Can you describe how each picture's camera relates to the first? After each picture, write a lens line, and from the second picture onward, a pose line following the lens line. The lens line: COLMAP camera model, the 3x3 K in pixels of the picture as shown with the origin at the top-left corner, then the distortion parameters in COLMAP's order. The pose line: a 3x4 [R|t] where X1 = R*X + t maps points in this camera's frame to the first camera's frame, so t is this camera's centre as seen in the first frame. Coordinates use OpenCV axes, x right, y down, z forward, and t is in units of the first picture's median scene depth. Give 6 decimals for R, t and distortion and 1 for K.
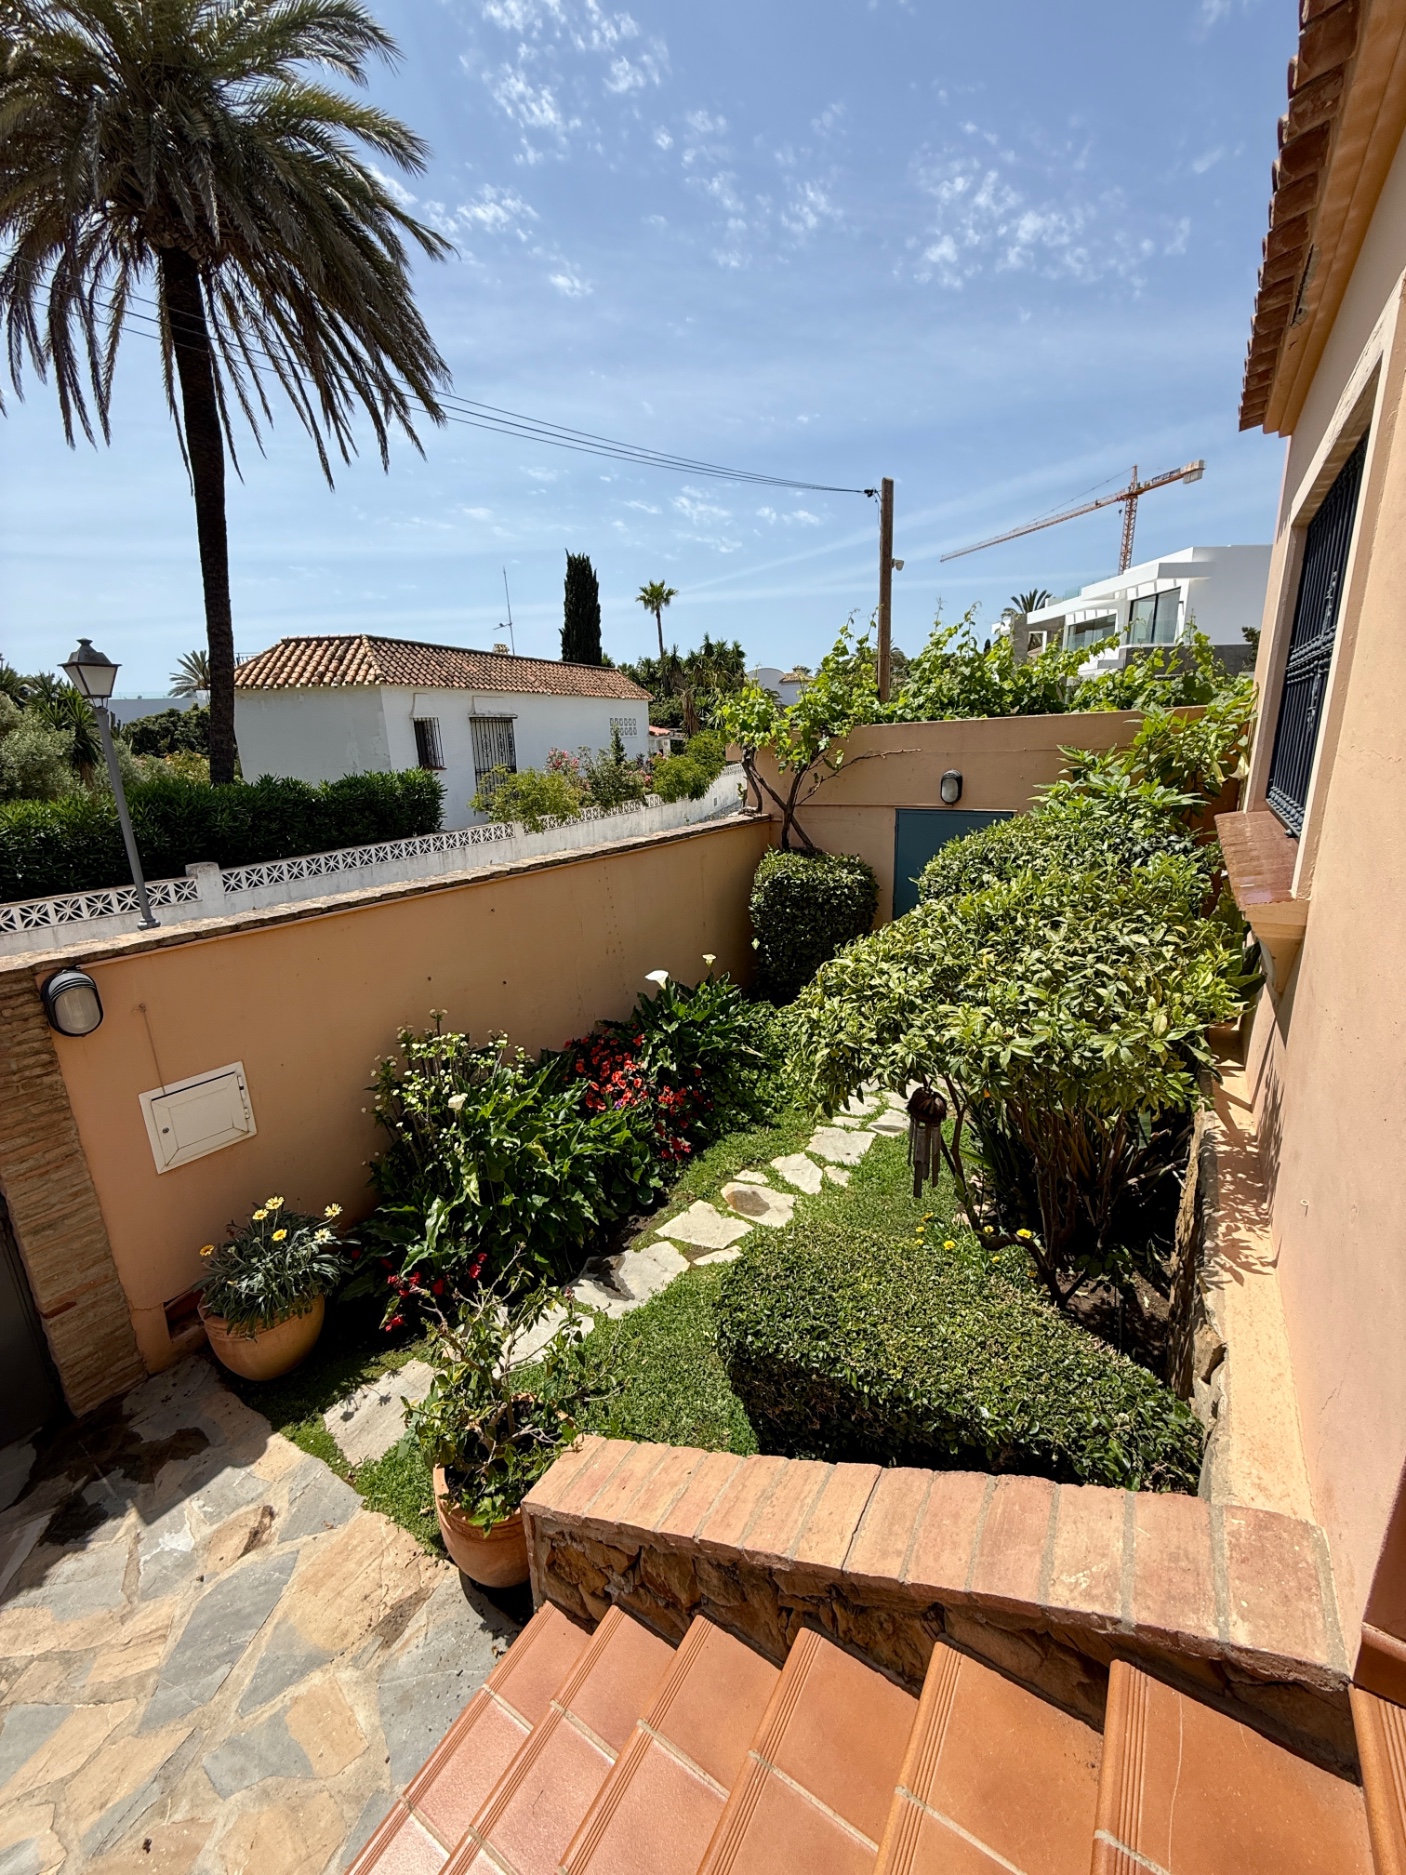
lens RADIAL K [[750.1, 0, 700.0], [0, 750.1, 936.4], [0, 0, 1]] dist [-0.000954, 0.000594]
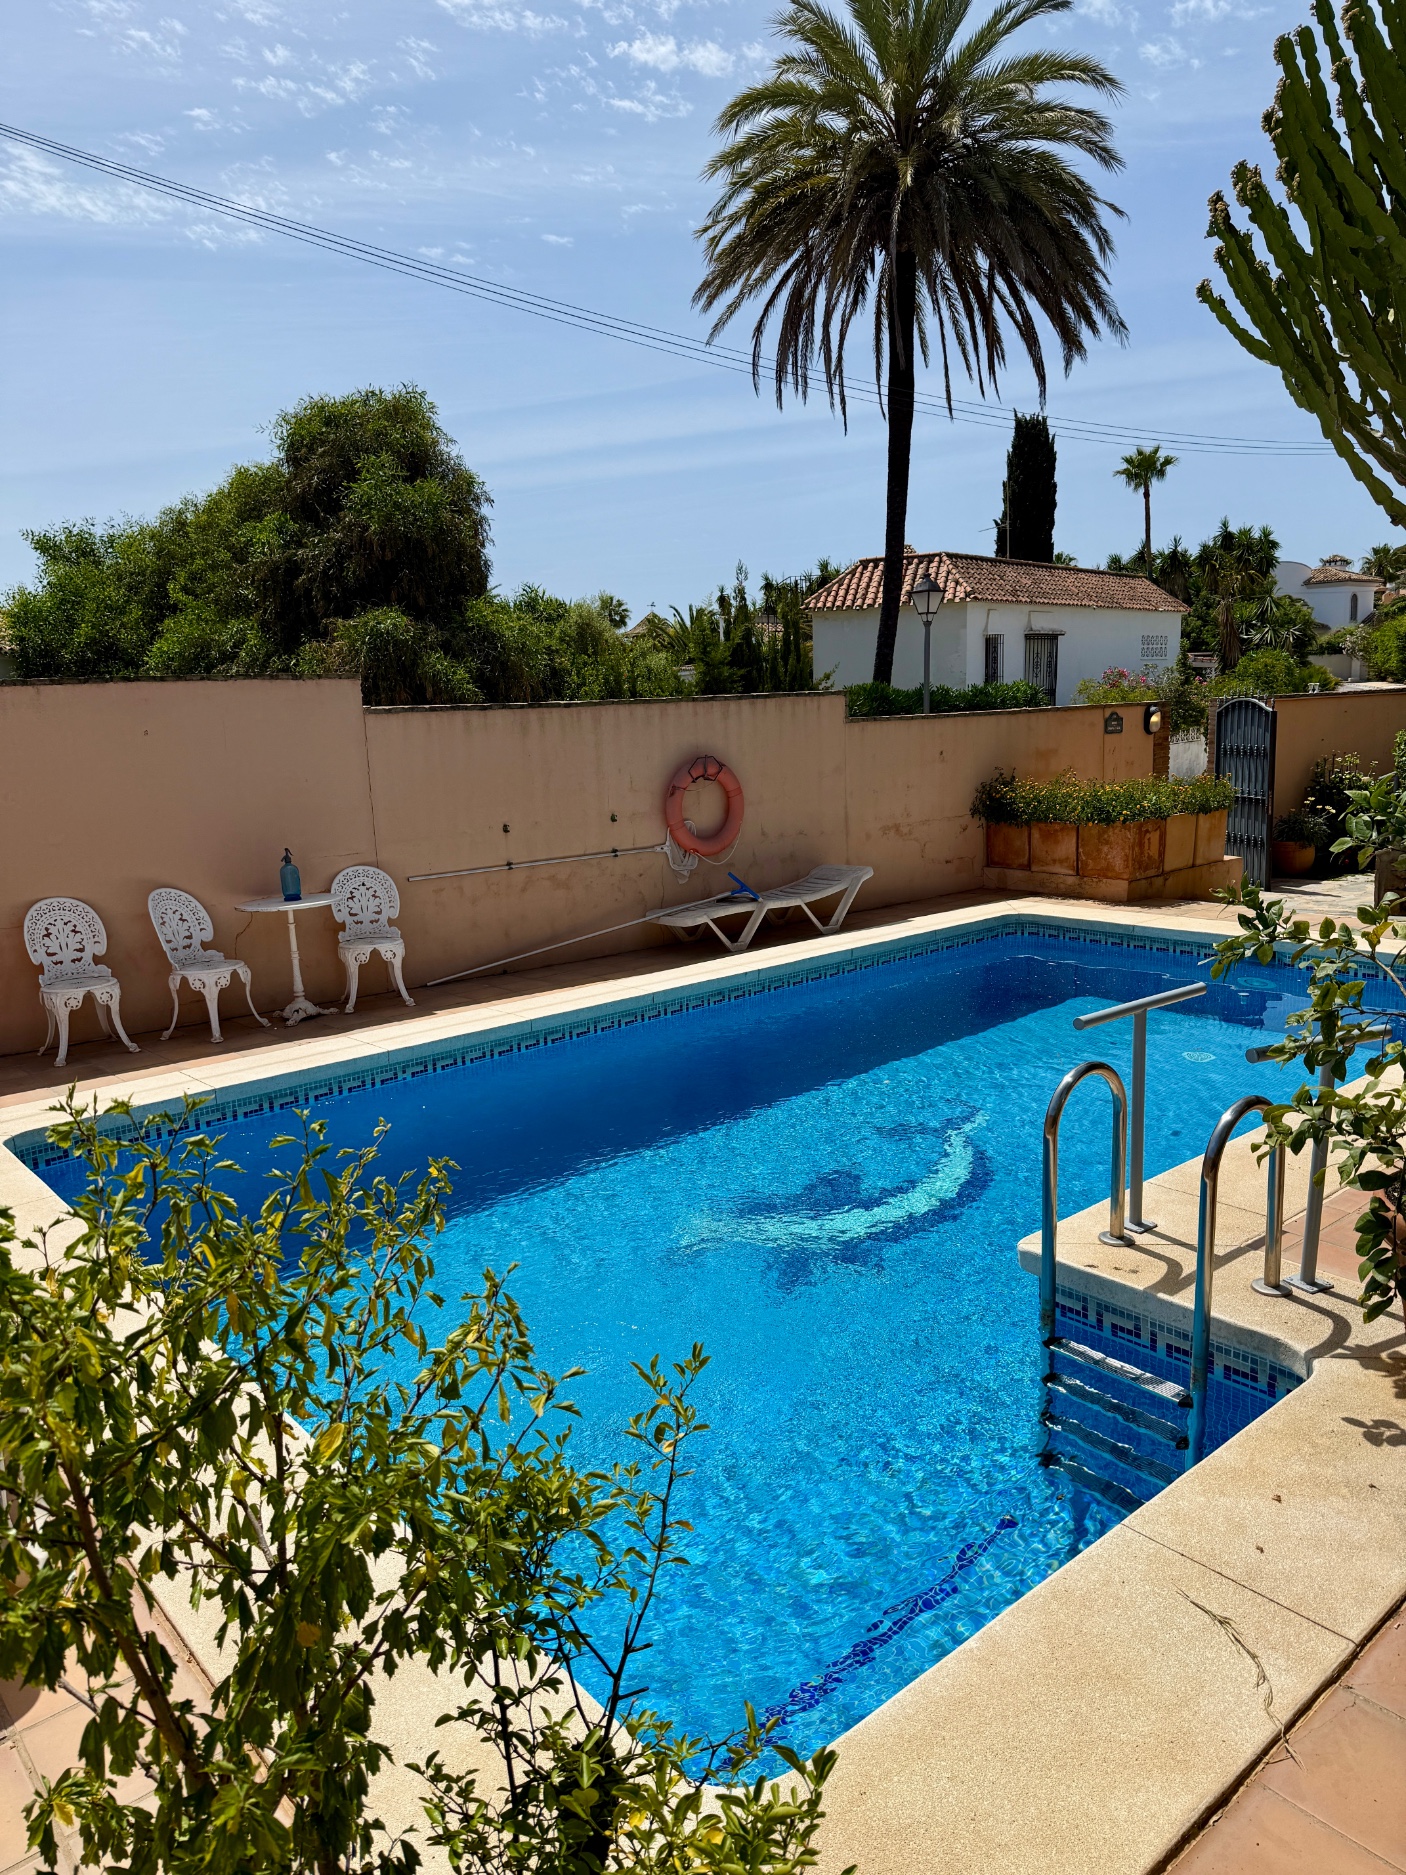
lens RADIAL K [[1321.2, 0, 704.1], [0, 1321.2, 930.3], [0, 0, 1]] dist [0.053164, -0.012085]
pose [[0.959217, 0.049409, -0.278320, -0.085199], [-0.070647, 0.995262, -0.066797, 0.085844], [0.273701, 0.083735, 0.958163, -0.265486]]
